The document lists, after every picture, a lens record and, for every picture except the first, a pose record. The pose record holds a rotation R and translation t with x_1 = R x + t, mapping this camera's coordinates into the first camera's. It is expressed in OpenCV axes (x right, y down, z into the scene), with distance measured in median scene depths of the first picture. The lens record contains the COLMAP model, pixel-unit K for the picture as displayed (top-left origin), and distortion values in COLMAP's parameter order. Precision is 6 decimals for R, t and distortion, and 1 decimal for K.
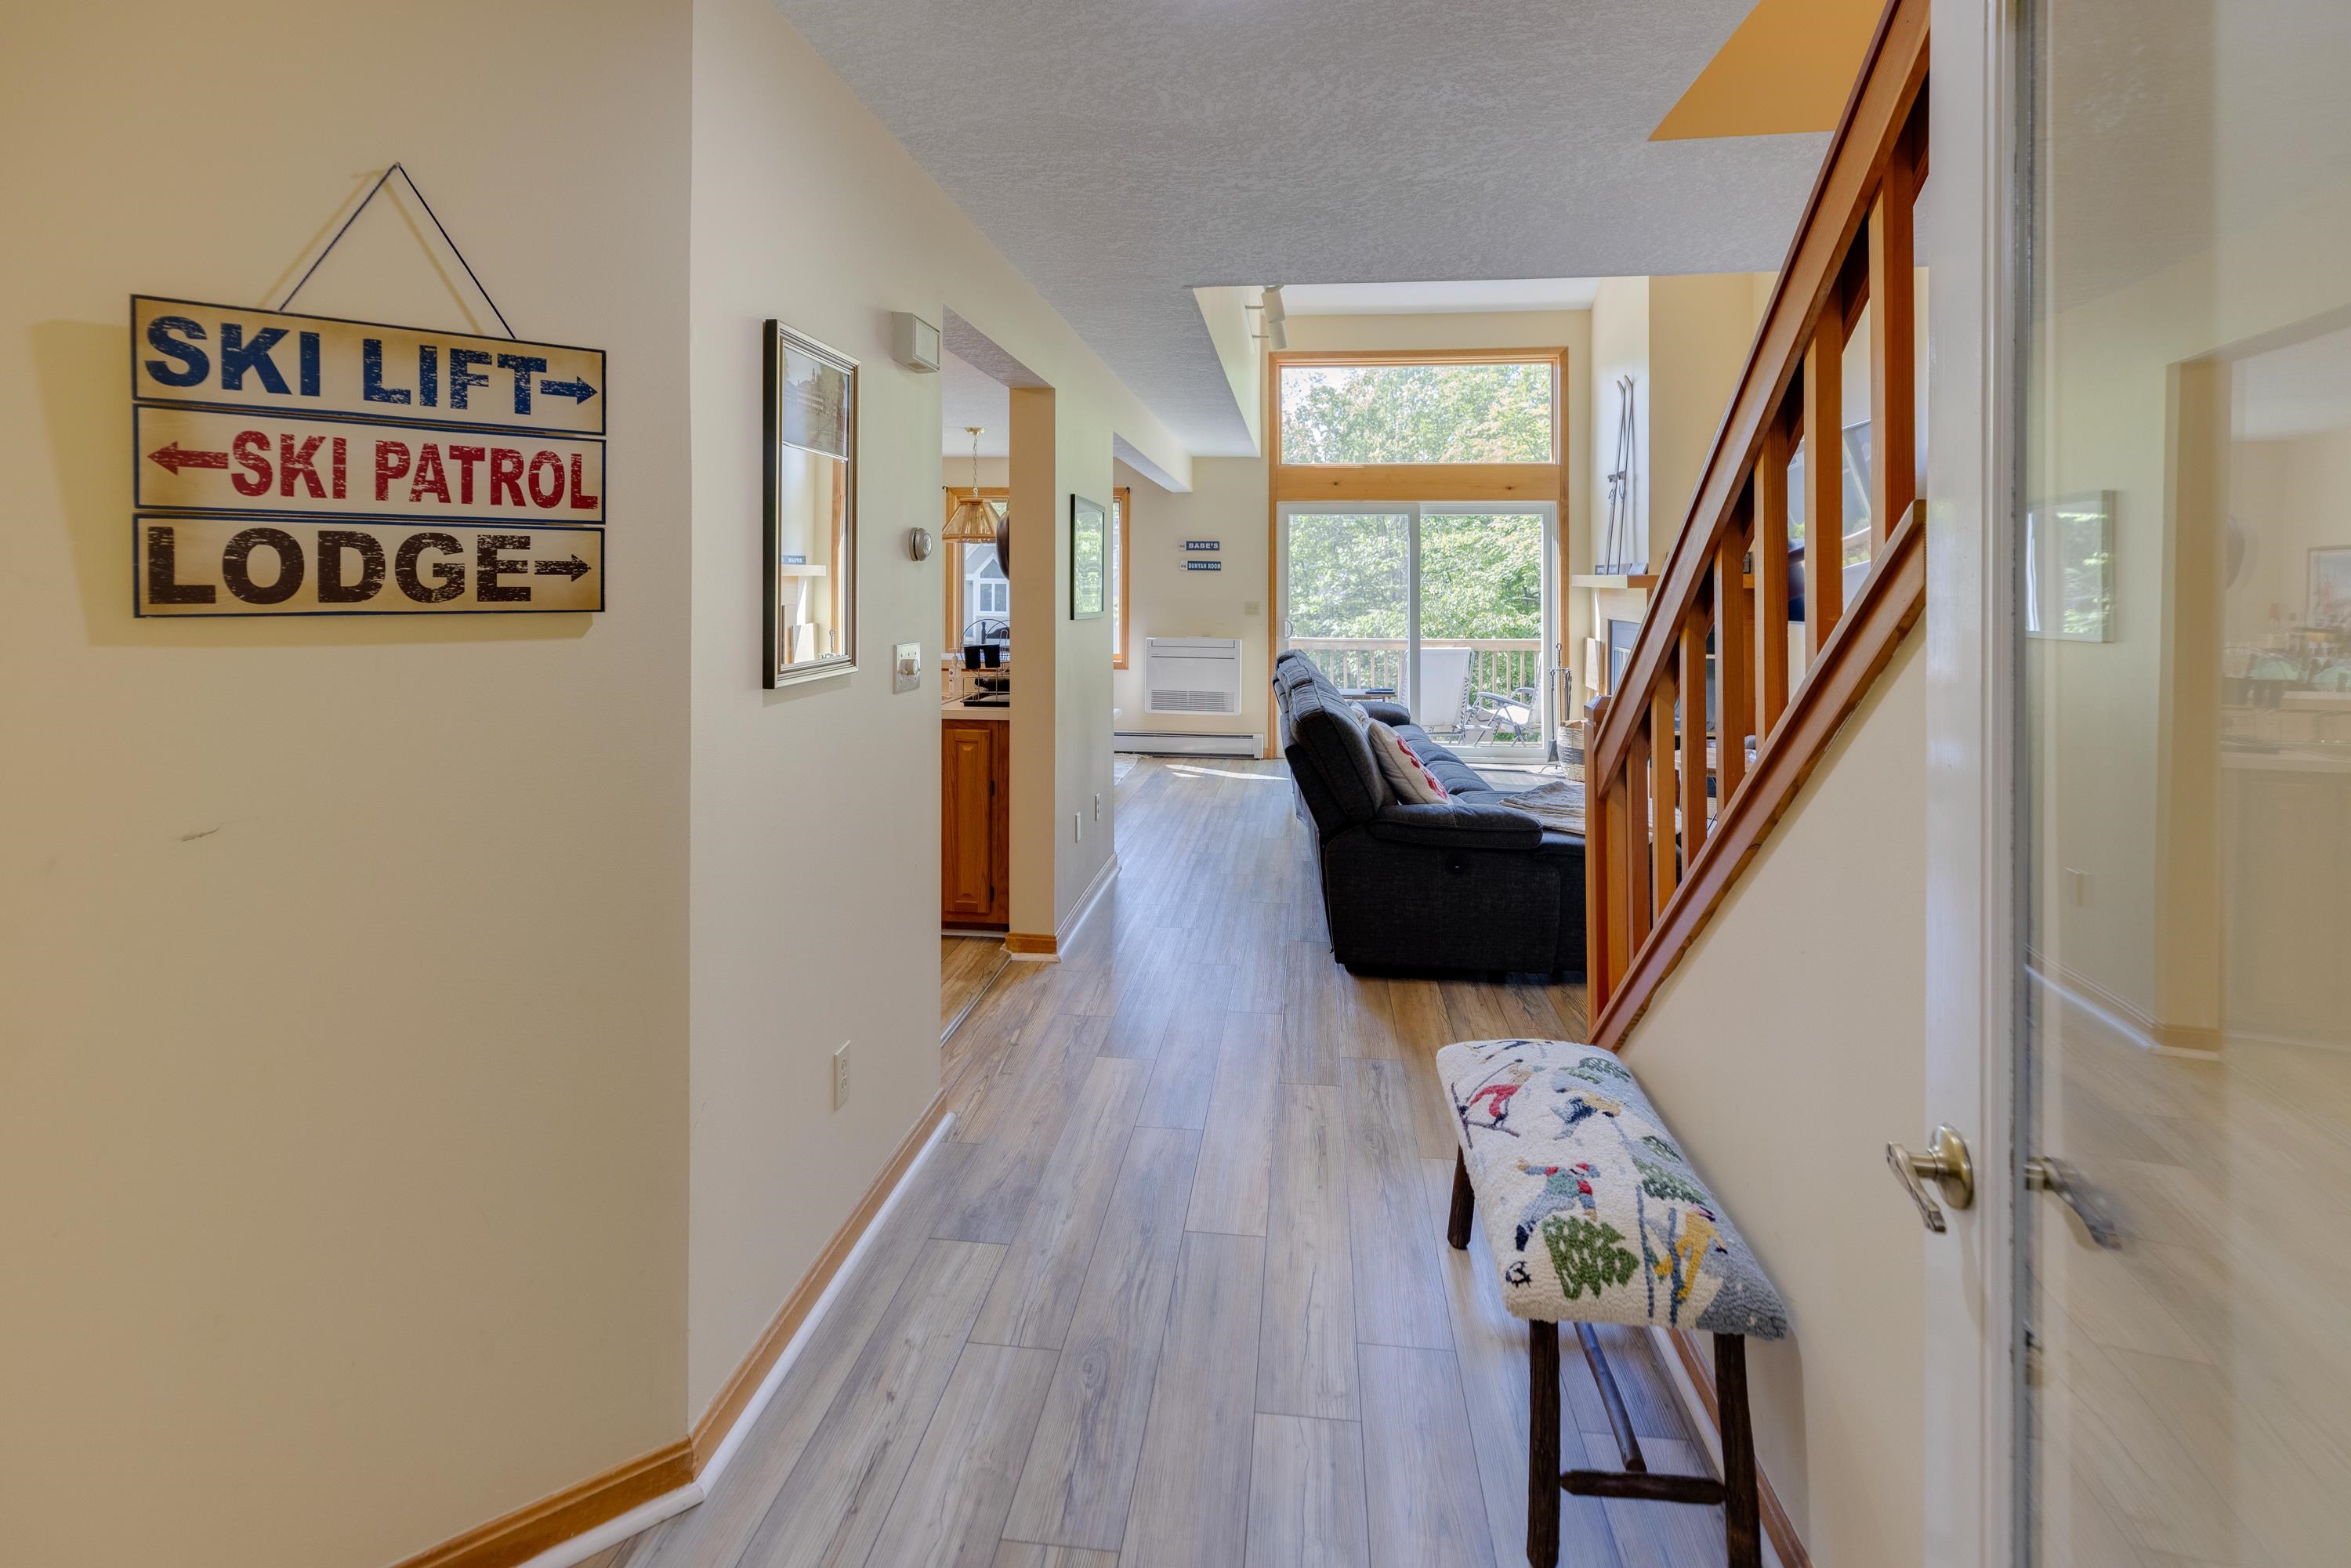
lens RADIAL K [[1123.2, 0, 1196.7], [0, 1123.2, 563.6], [0, 0, 1]] dist [0.014756, -0.003256]
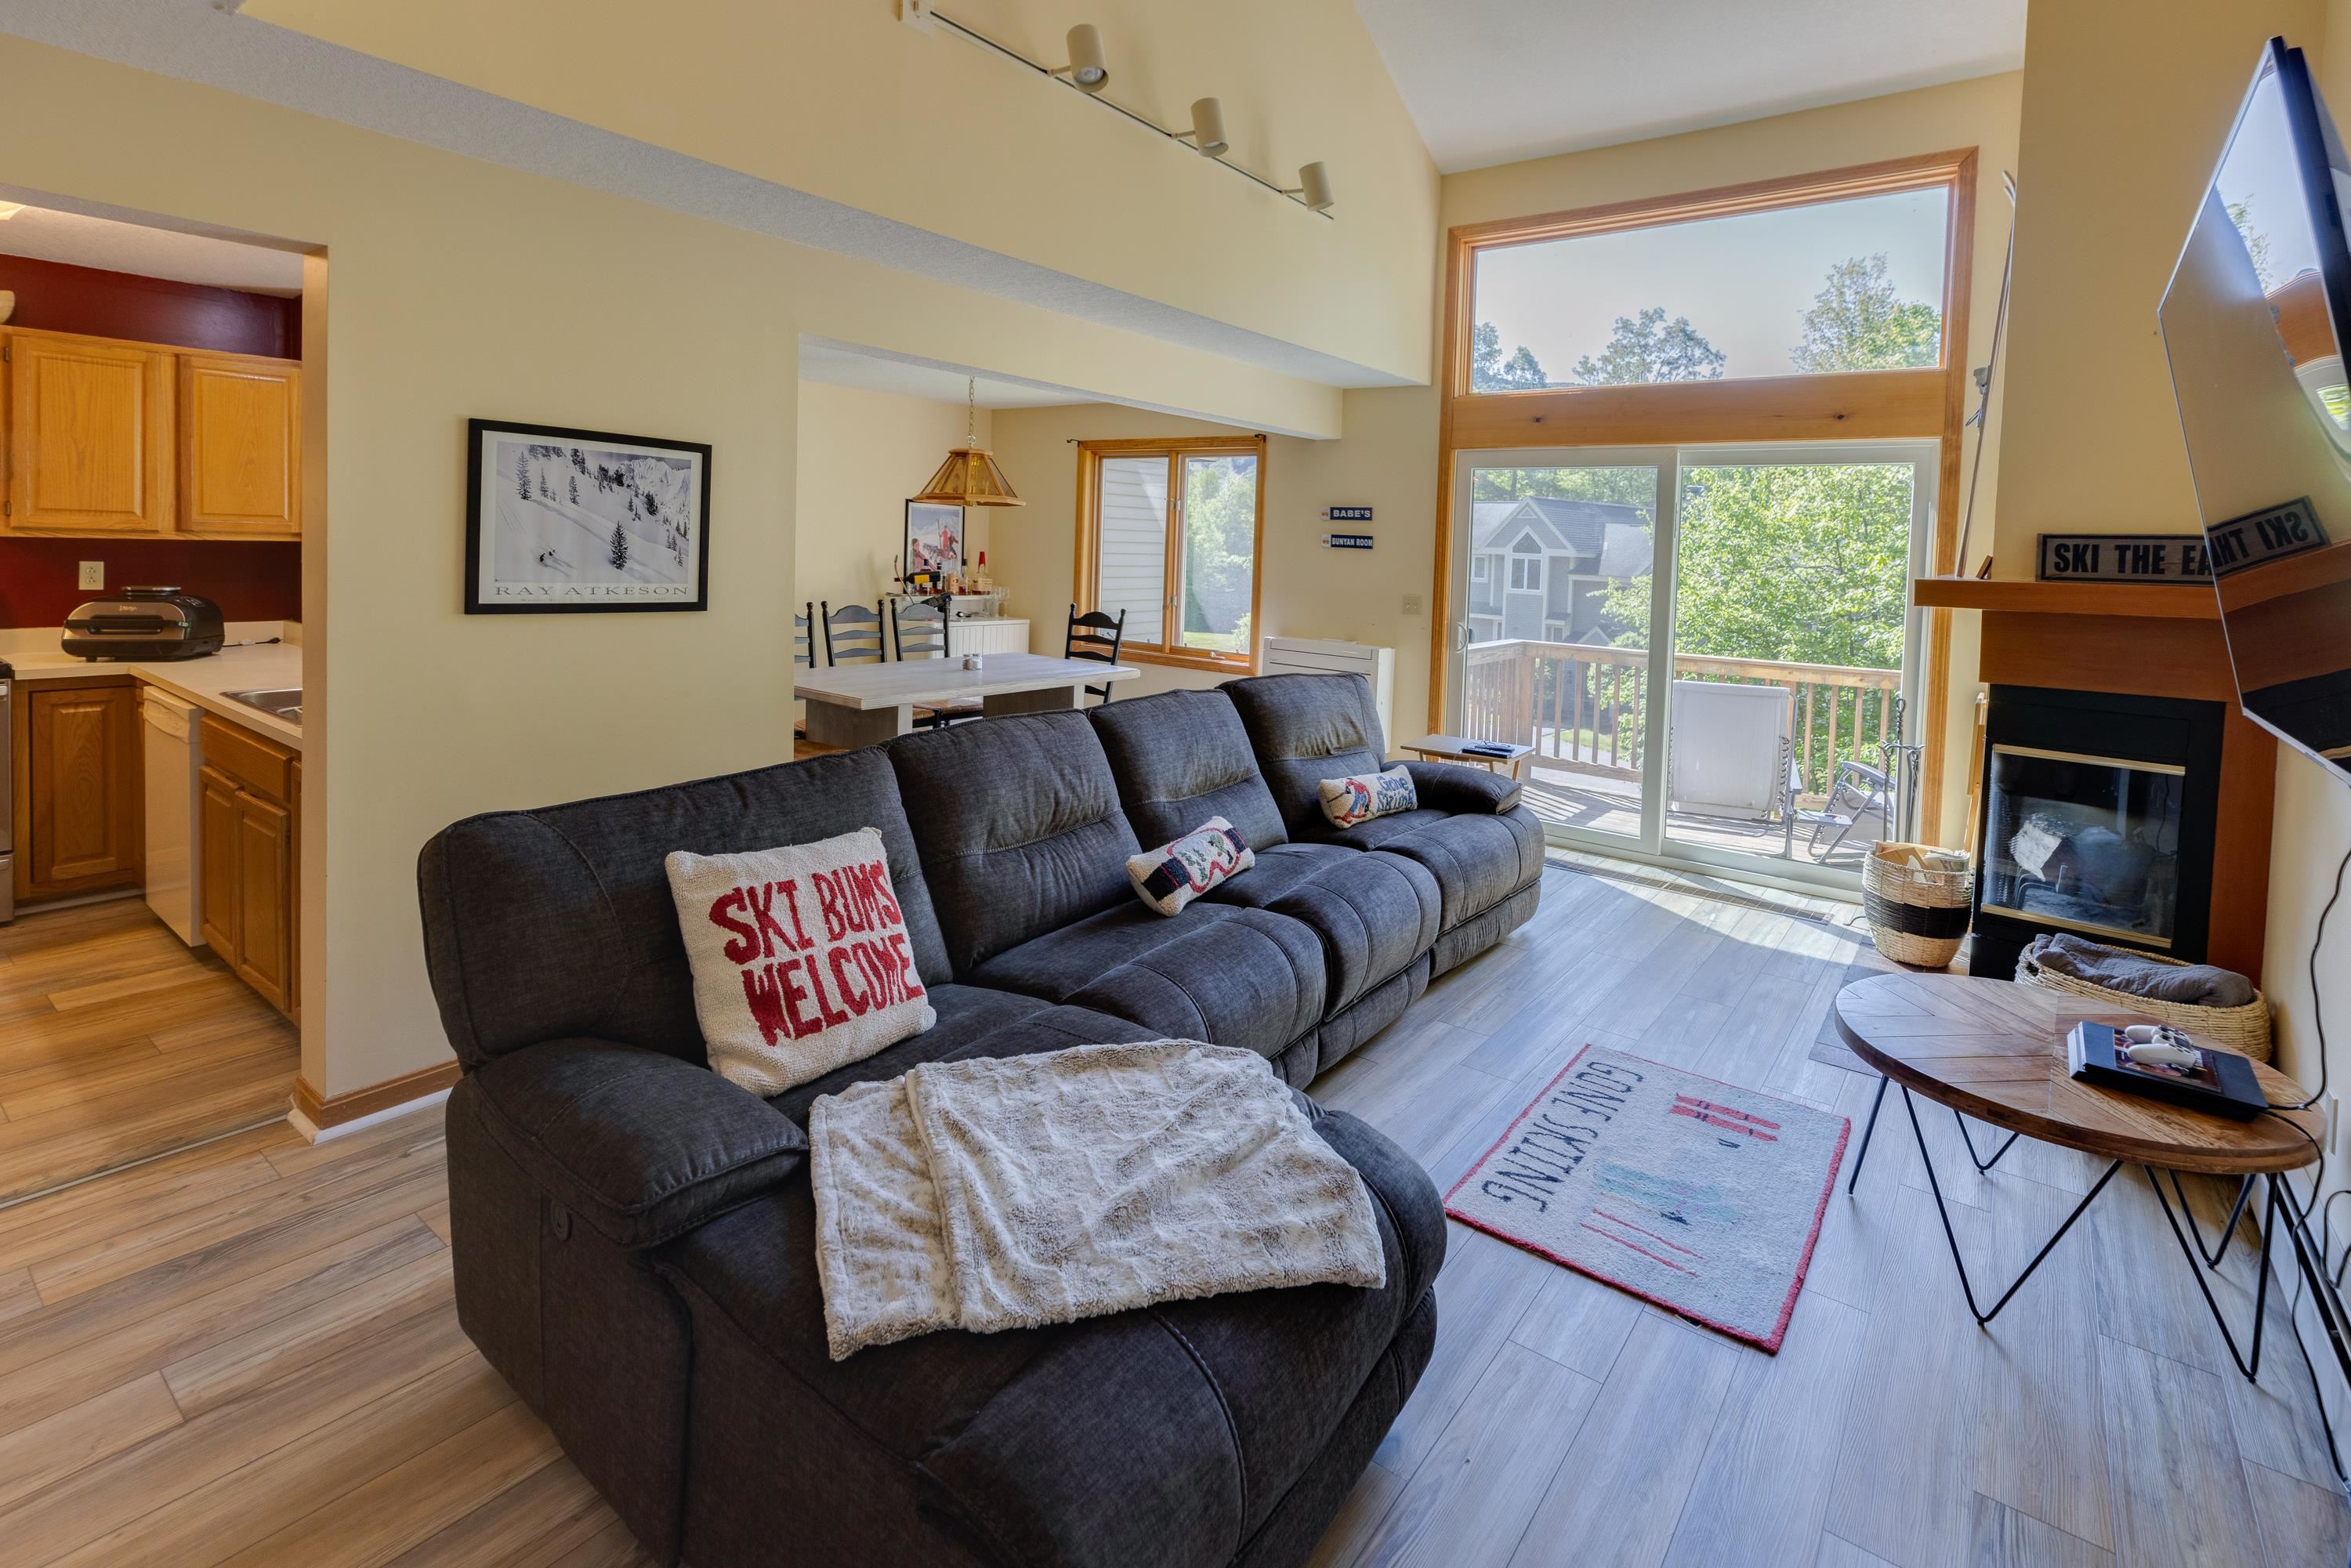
lens RADIAL K [[1123.2, 0, 1159.1], [0, 1123.2, 583.4], [0, 0, 1]] dist [0.014756, -0.003256]
pose [[0.850671, 0.042874, -0.523946, 0.280029], [-0.020374, 0.998609, 0.048636, -0.003718], [0.525303, -0.030699, 0.850361, 0.322939]]
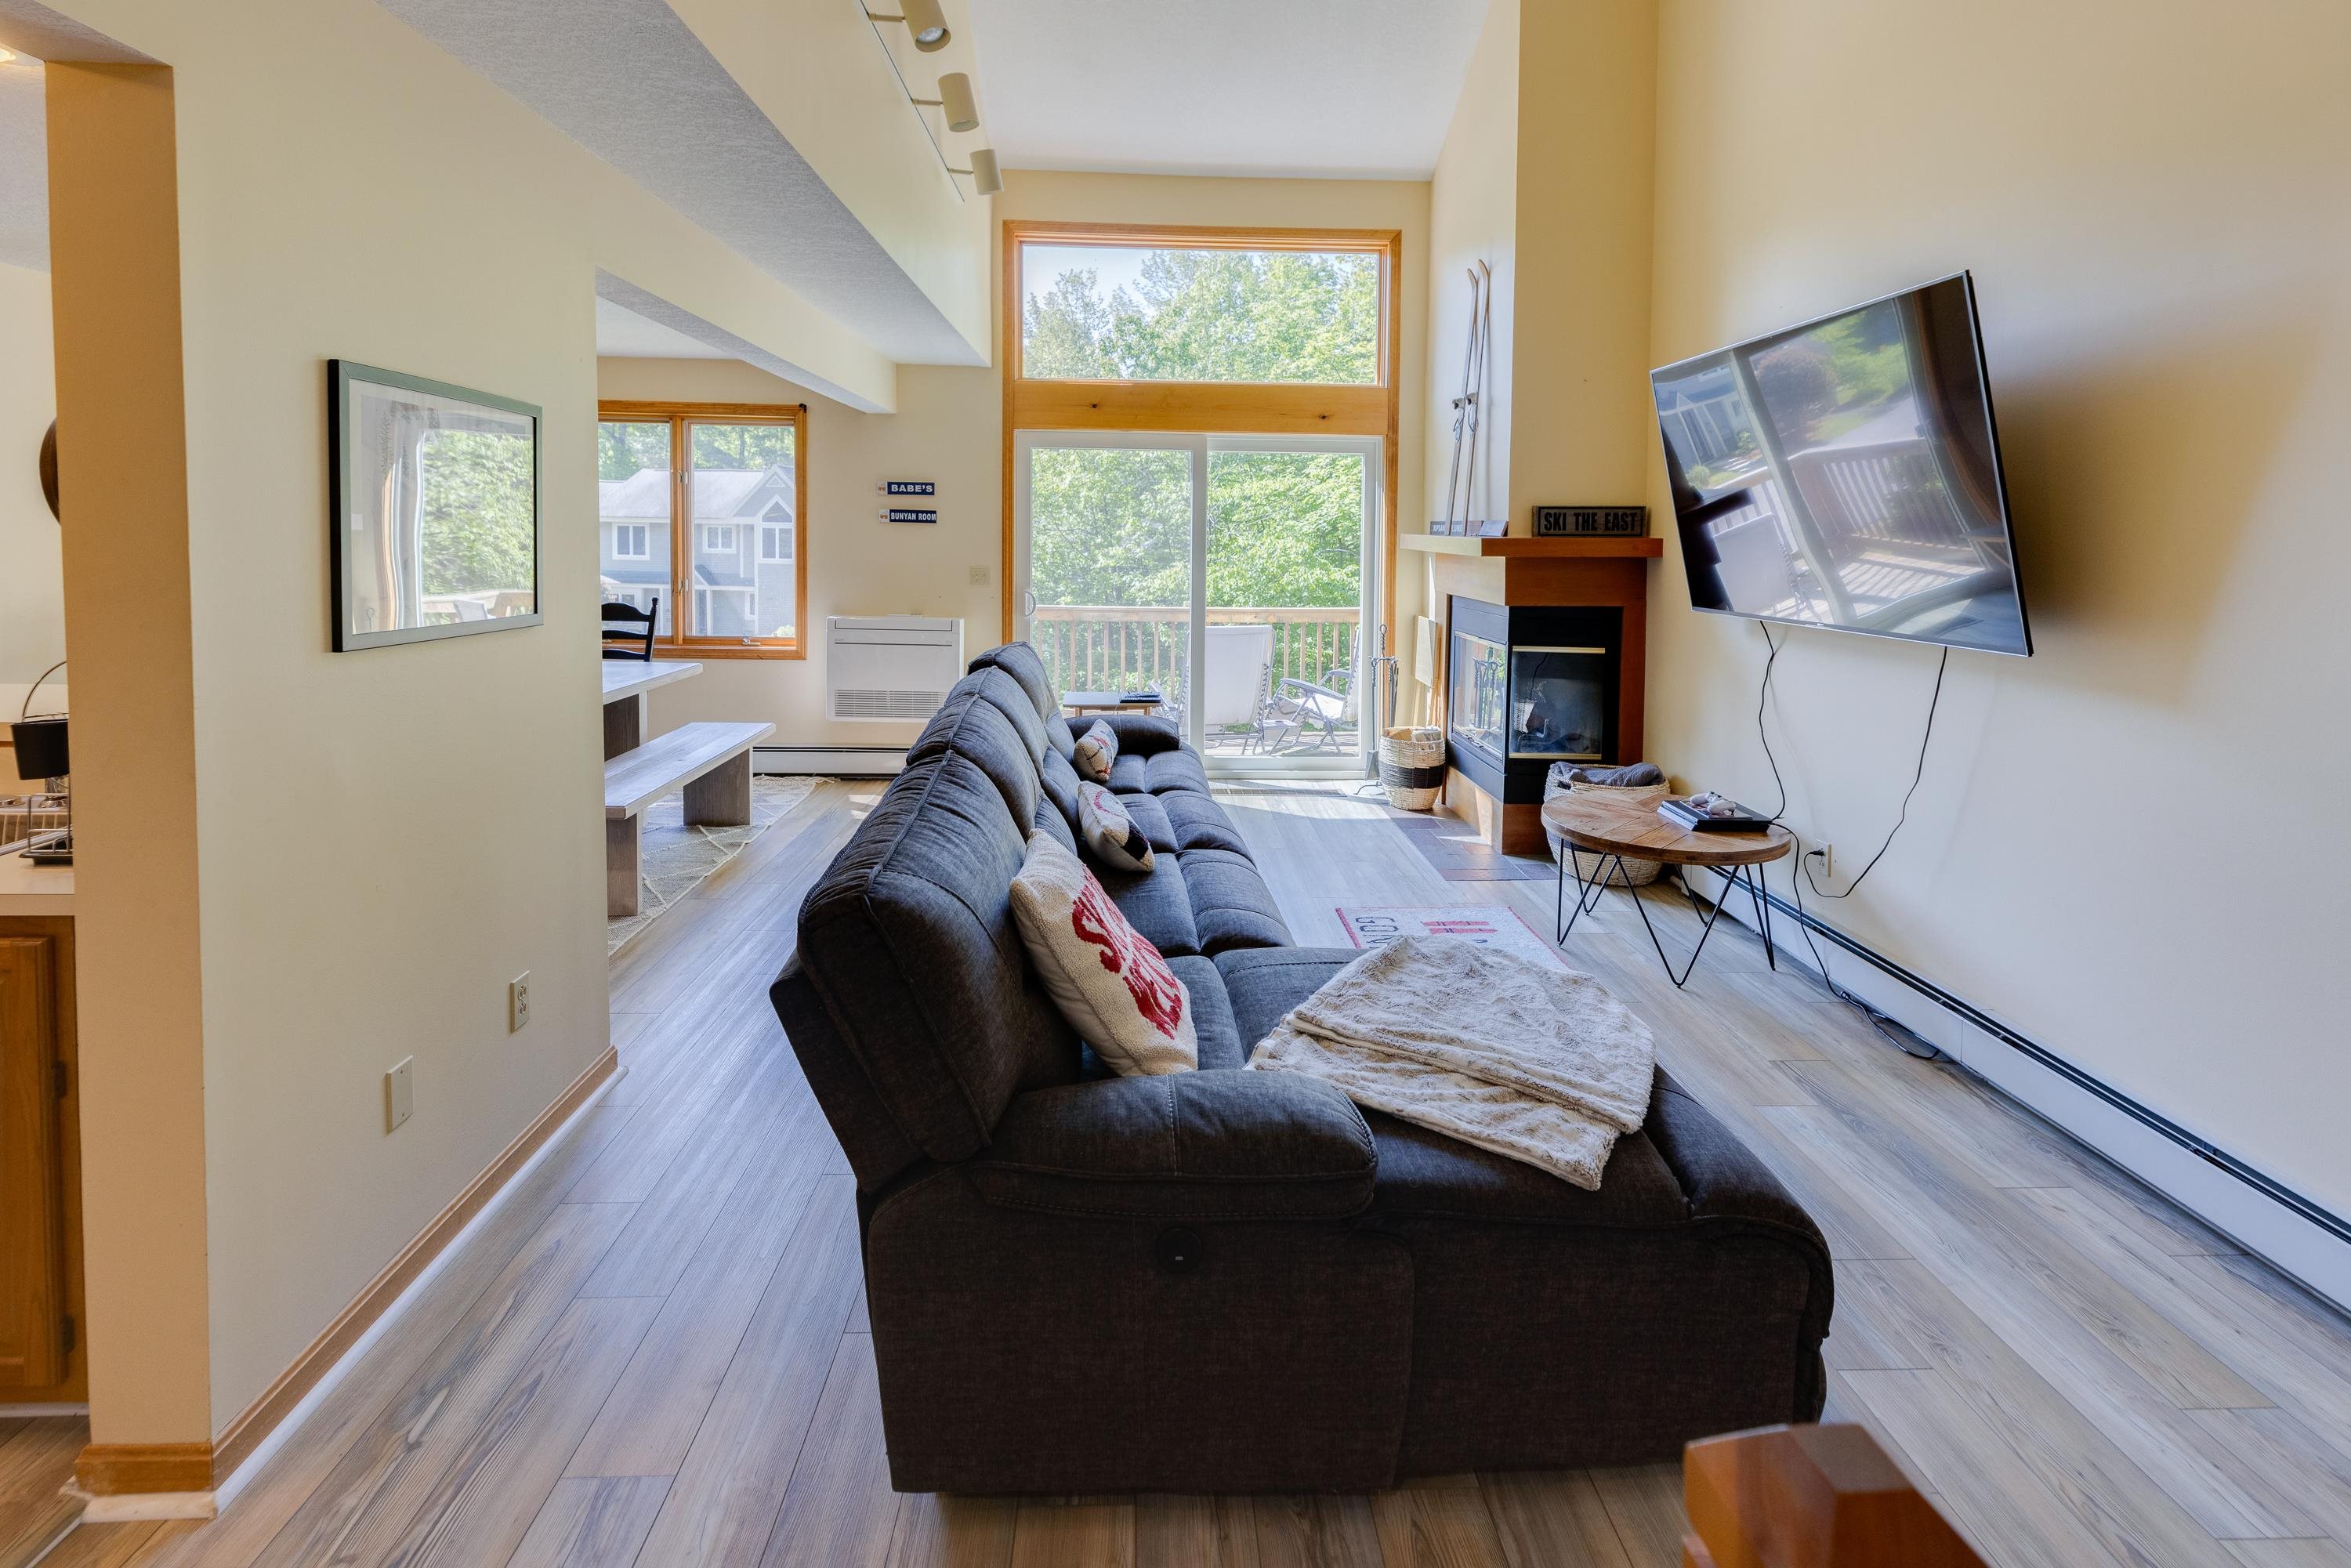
lens RADIAL K [[1123.2, 0, 1188.5], [0, 1123.2, 570.1], [0, 0, 1]] dist [0.014756, -0.003256]
pose [[0.988627, 0.002803, 0.150363, 0.073368], [-0.011002, 0.998495, 0.053724, -0.004221], [-0.149986, -0.054768, 0.987170, 0.255967]]
